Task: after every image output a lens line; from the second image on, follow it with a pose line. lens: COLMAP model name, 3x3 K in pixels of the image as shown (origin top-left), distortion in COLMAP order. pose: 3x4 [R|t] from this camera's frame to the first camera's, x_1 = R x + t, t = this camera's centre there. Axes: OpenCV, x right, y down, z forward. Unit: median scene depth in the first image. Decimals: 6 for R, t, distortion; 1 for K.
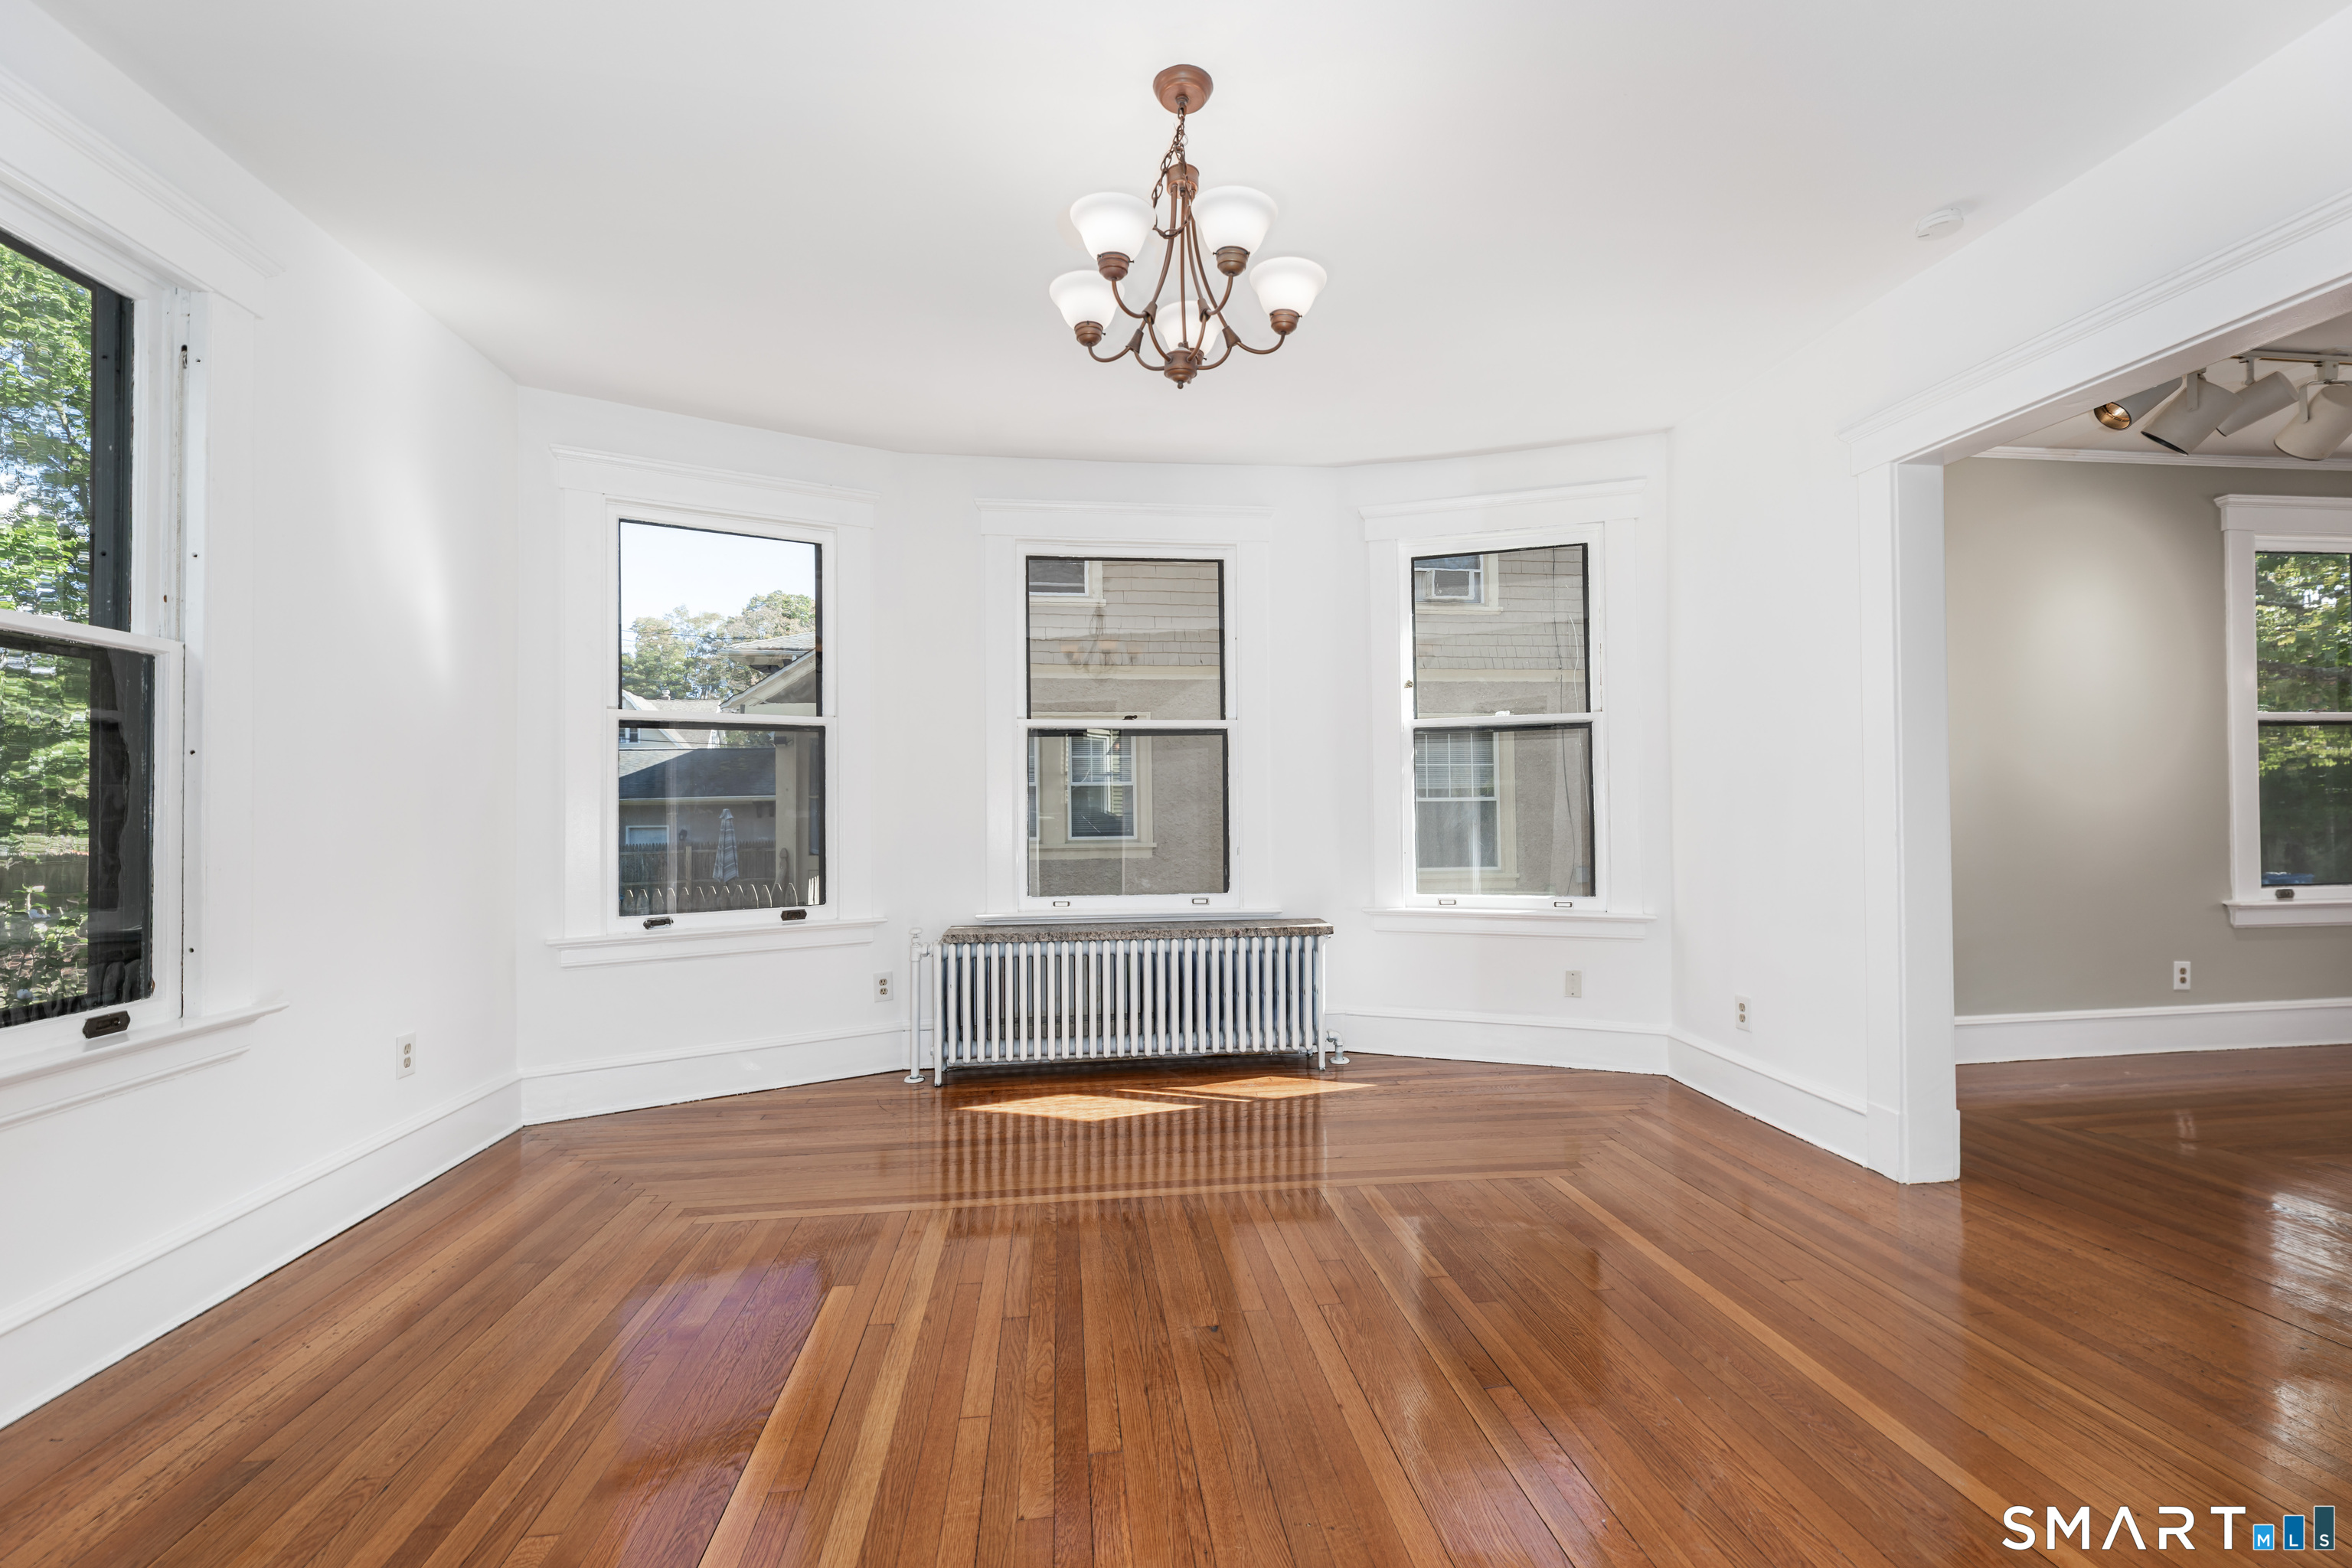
lens RADIAL K [[963.8, 0, 1170.4], [0, 963.8, 800.3], [0, 0, 1]] dist [0.000325, 0.000042]
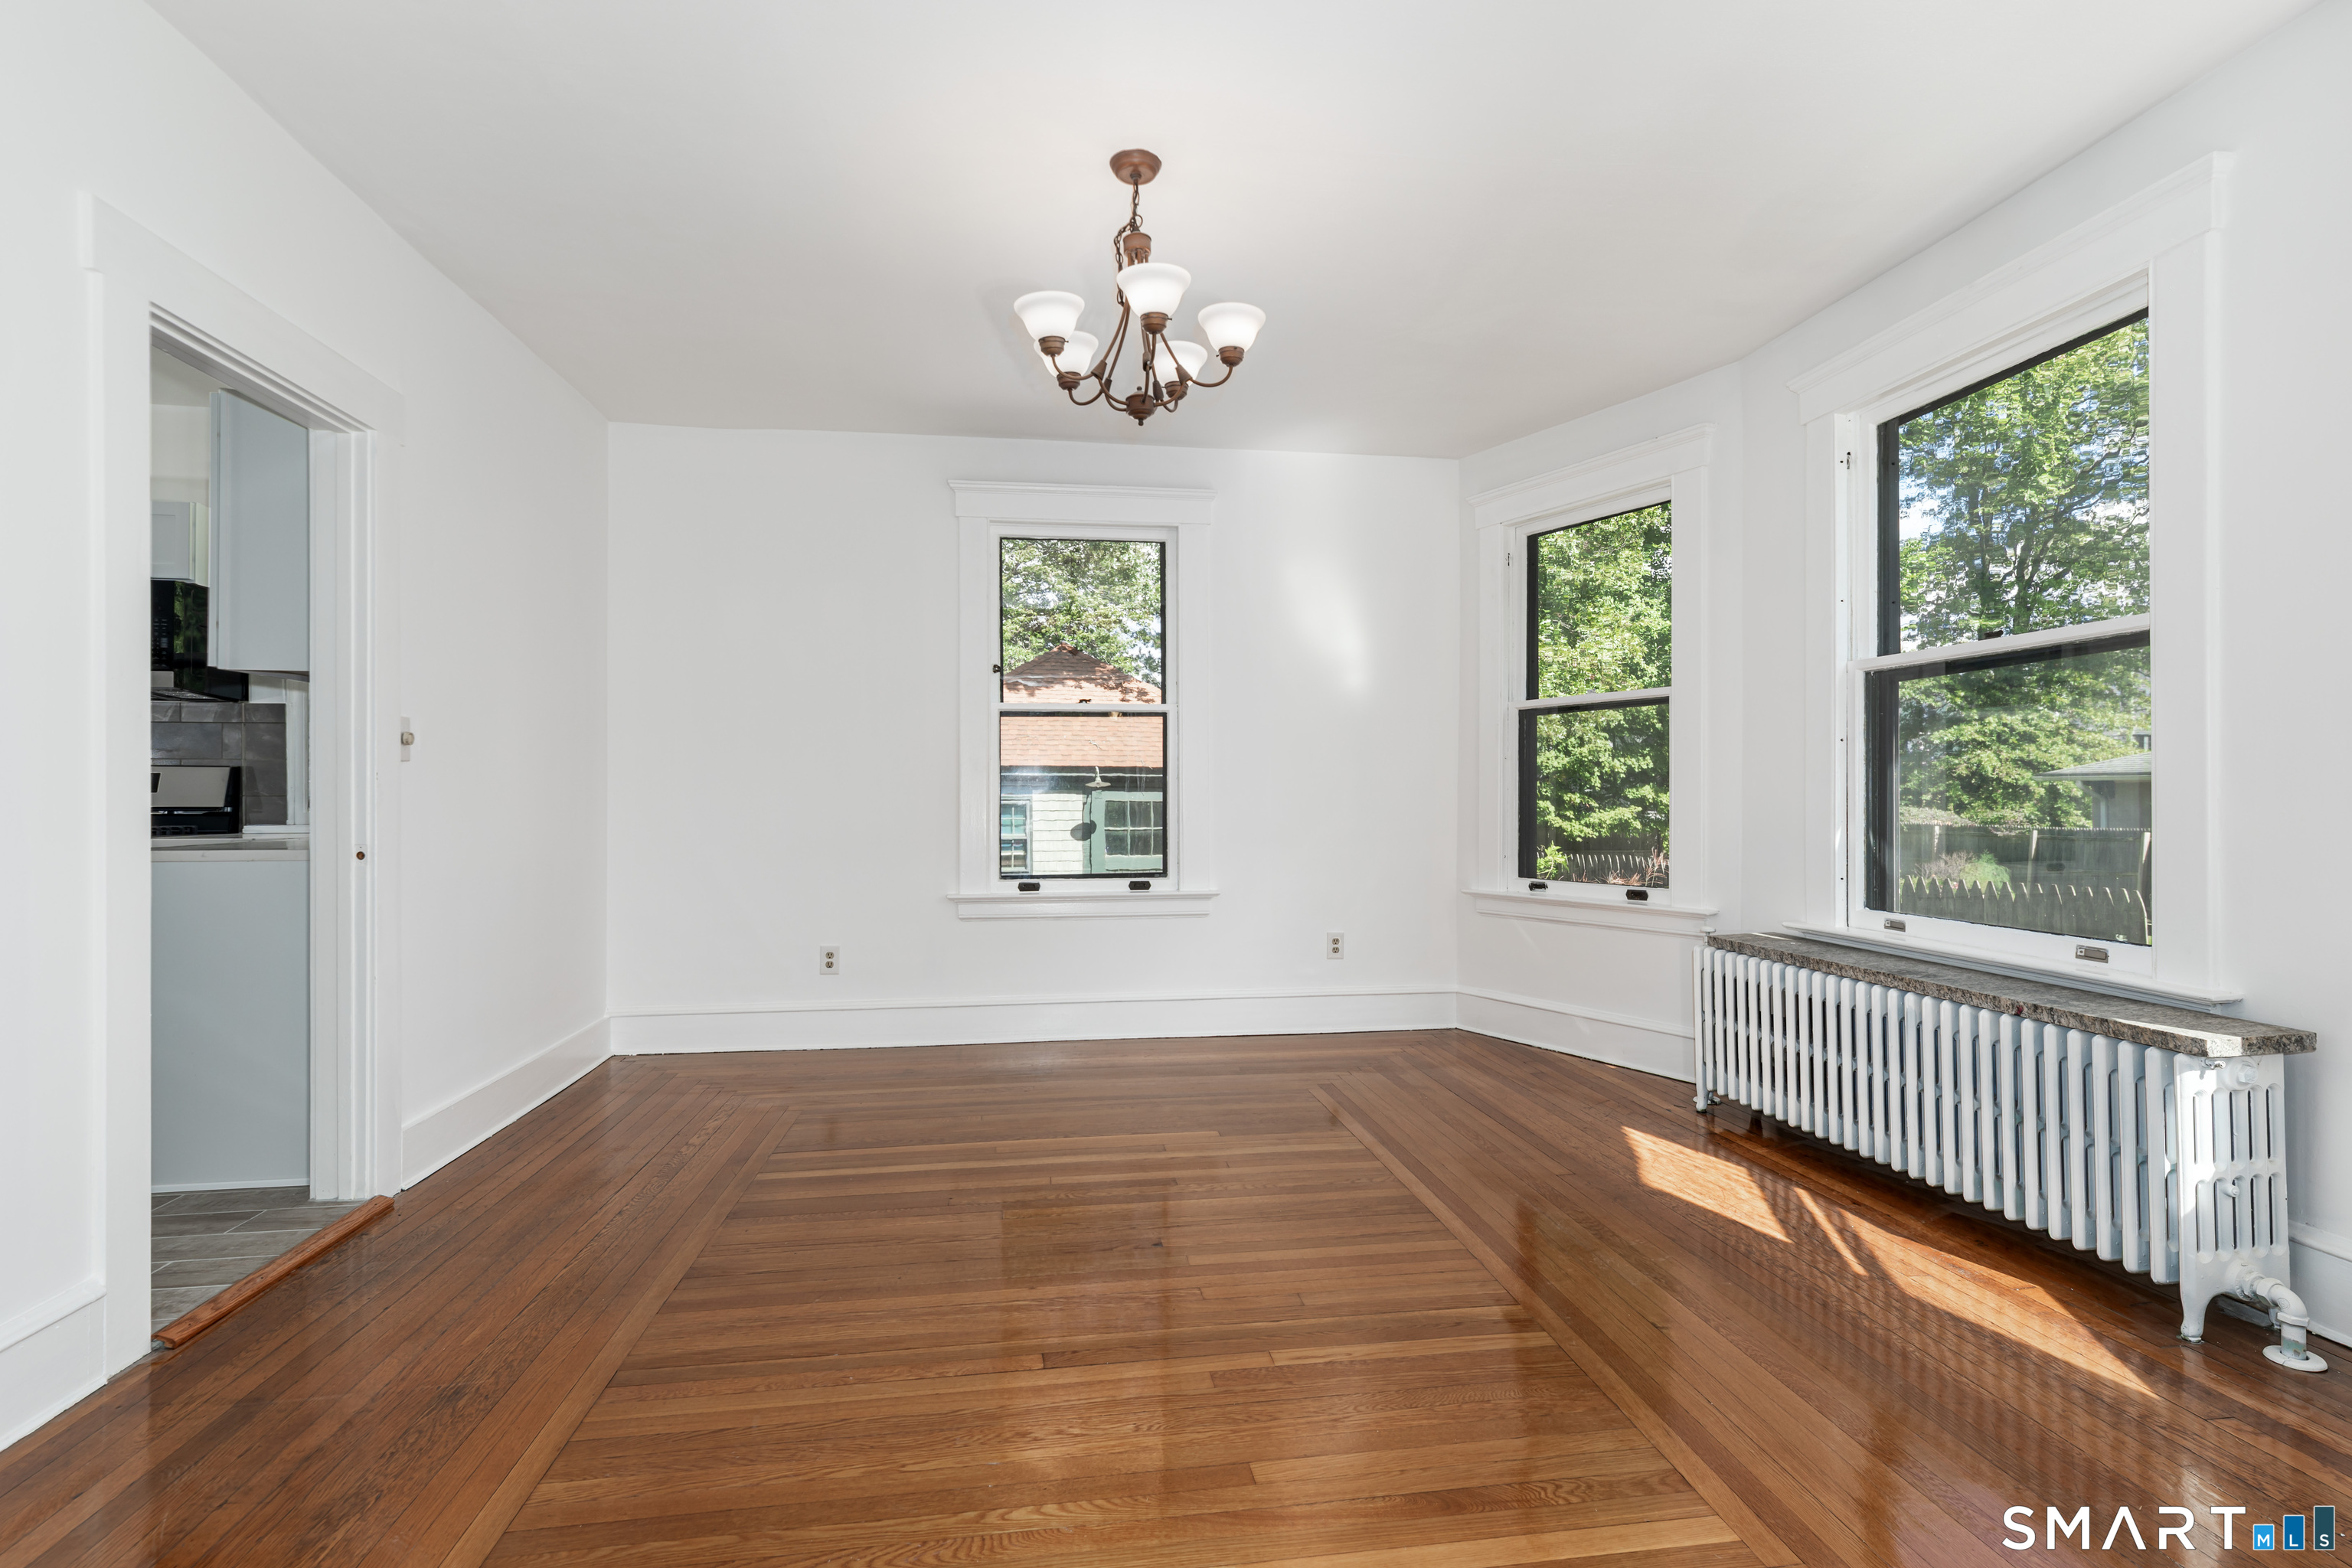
lens RADIAL K [[1061.3, 0, 1182.9], [0, 1061.3, 789.8], [0, 0, 1]] dist [-0.001241, -0.000234]
pose [[0.052323, 0.002595, -0.998627, 0.702493], [0.006840, 0.999972, 0.002957, 0.007350], [0.998607, -0.006986, 0.052303, 0.528879]]
